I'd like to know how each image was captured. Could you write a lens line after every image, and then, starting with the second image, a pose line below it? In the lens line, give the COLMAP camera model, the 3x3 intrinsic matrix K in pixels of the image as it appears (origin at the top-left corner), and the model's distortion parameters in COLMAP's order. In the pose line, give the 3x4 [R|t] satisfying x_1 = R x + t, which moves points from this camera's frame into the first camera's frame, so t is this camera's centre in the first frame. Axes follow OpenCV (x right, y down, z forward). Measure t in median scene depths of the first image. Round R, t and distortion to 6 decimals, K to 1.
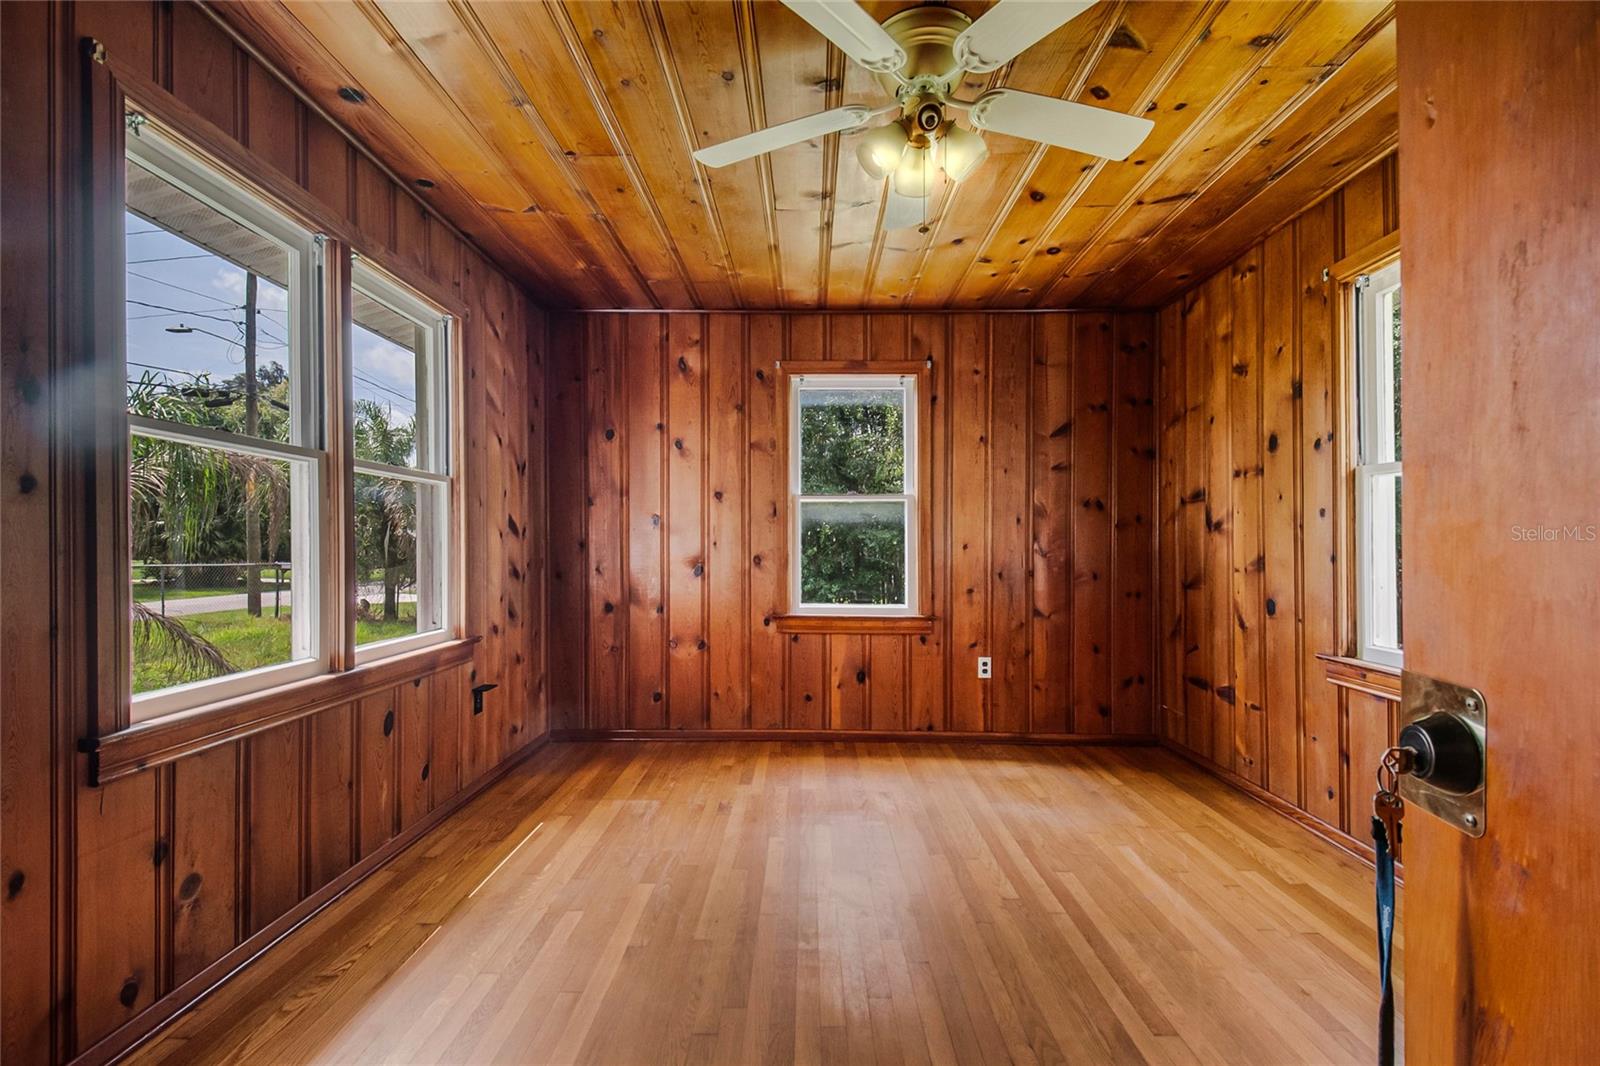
lens RADIAL K [[702.8, 0, 803.8], [0, 702.8, 543.8], [0, 0, 1]] dist [0.017480, -0.000437]
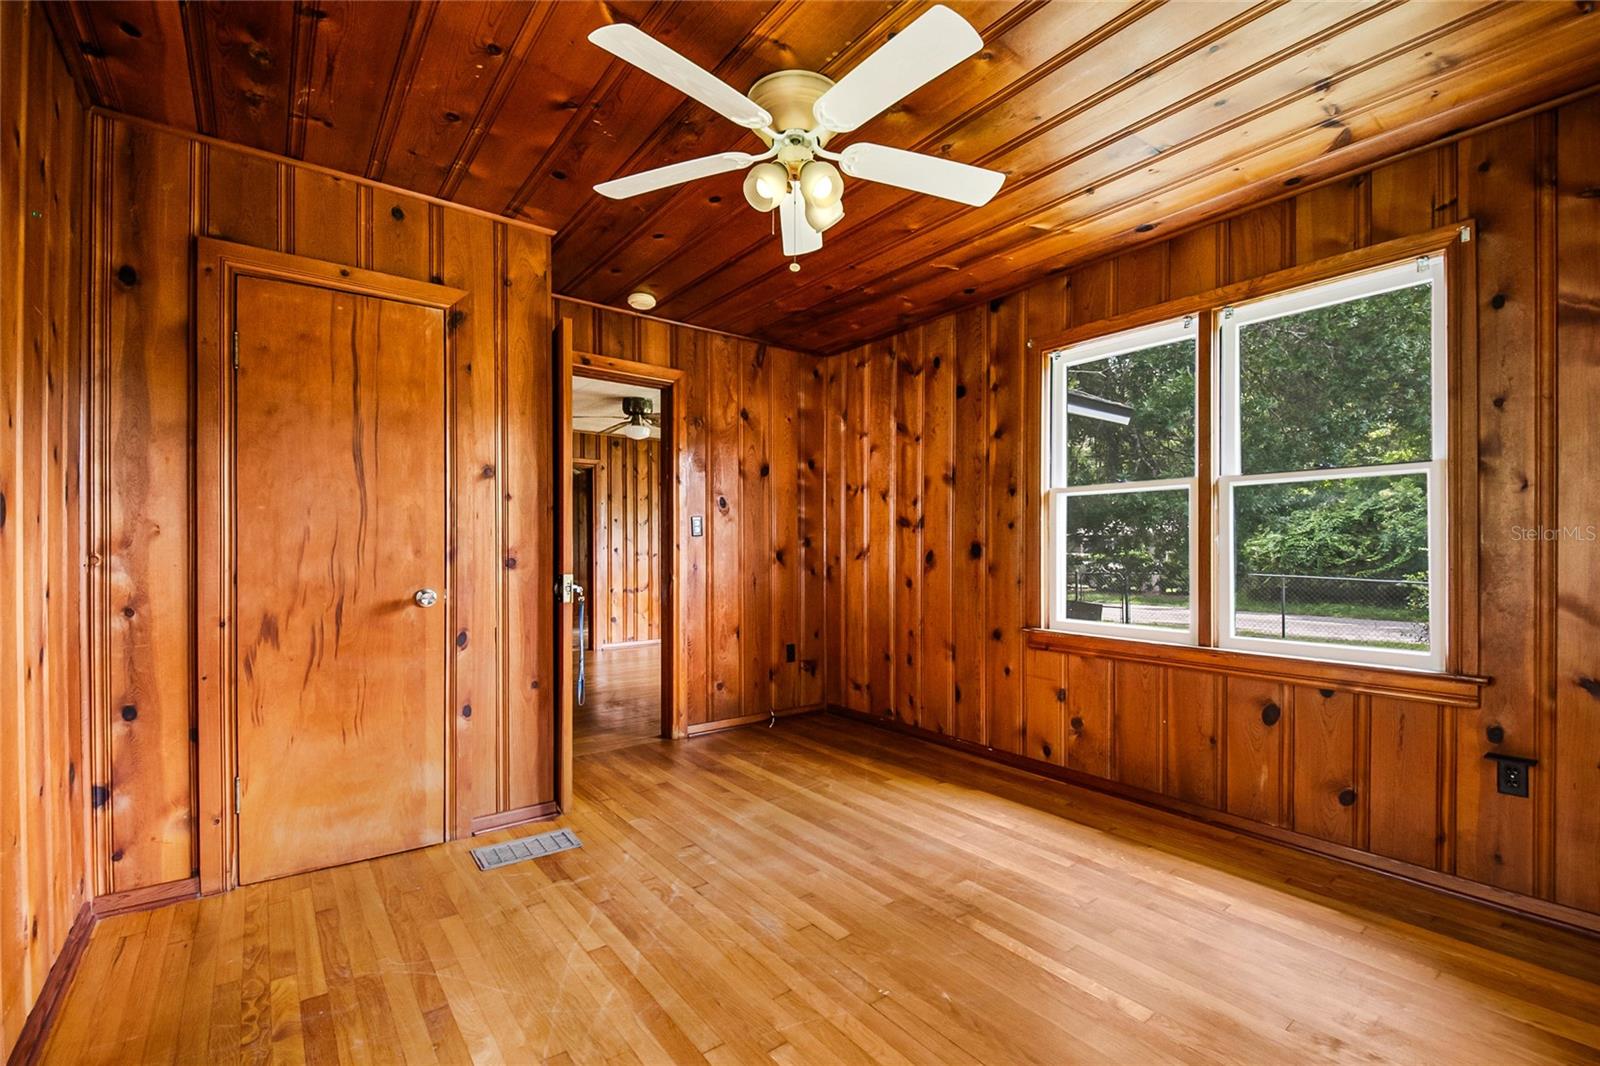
lens RADIAL K [[702.8, 0, 803.8], [0, 702.8, 543.8], [0, 0, 1]] dist [0.017480, -0.000437]
pose [[-0.786517, -0.002745, -0.617563, 0.653908], [-0.001430, 0.999996, -0.002625, -0.001668], [0.617568, -0.001181, -0.786517, 1.447188]]
